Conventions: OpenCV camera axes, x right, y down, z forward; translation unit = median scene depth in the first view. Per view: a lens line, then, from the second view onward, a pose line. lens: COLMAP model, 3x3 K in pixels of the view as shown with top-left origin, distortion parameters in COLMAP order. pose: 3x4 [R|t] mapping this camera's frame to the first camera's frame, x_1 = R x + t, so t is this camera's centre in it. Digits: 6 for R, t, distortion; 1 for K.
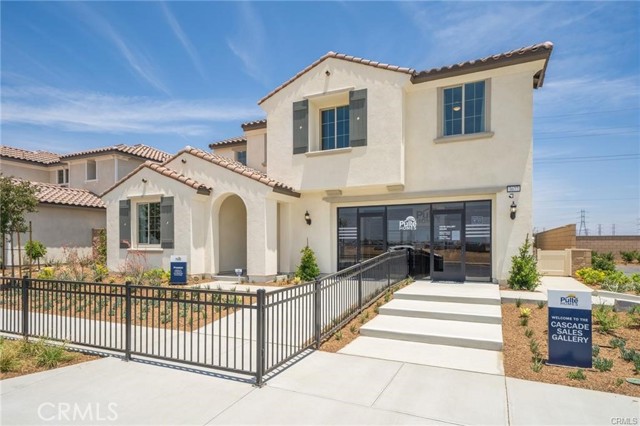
lens RADIAL K [[365.7, 0, 320.5], [0, 365.7, 243.4], [0, 0, 1]] dist [0.001854, -0.000122]
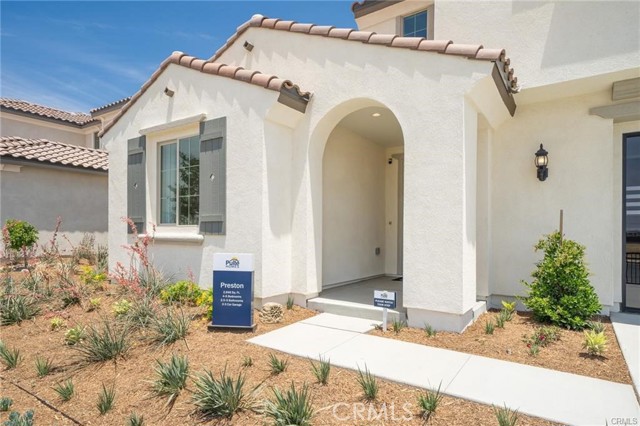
lens RADIAL K [[372.9, 0, 320.8], [0, 372.9, 230.1], [0, 0, 1]] dist [0.001758, 0.000154]
pose [[0.986283, 0.009072, -0.164813, -0.213154], [-0.009418, 0.999955, -0.001323, 0.007552], [0.164794, 0.002857, 0.986324, 0.575621]]
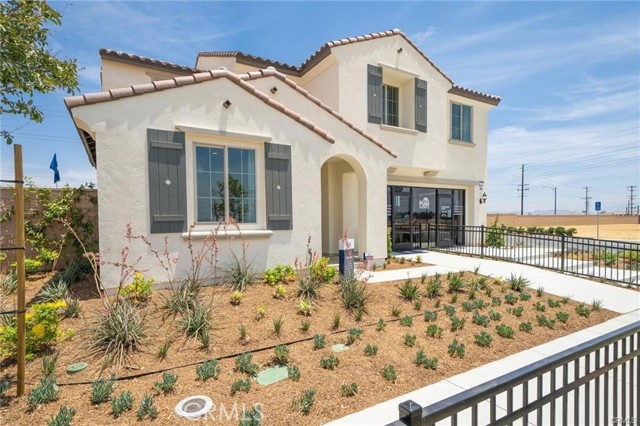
lens RADIAL K [[332.9, 0, 320.5], [0, 332.9, 225.2], [0, 0, 1]] dist [-0.000467, -0.000004]
pose [[0.567648, -0.018114, 0.823072, -0.835052], [0.001631, 0.999781, 0.020879, -0.005442], [-0.823270, -0.010510, 0.567553, 0.635801]]
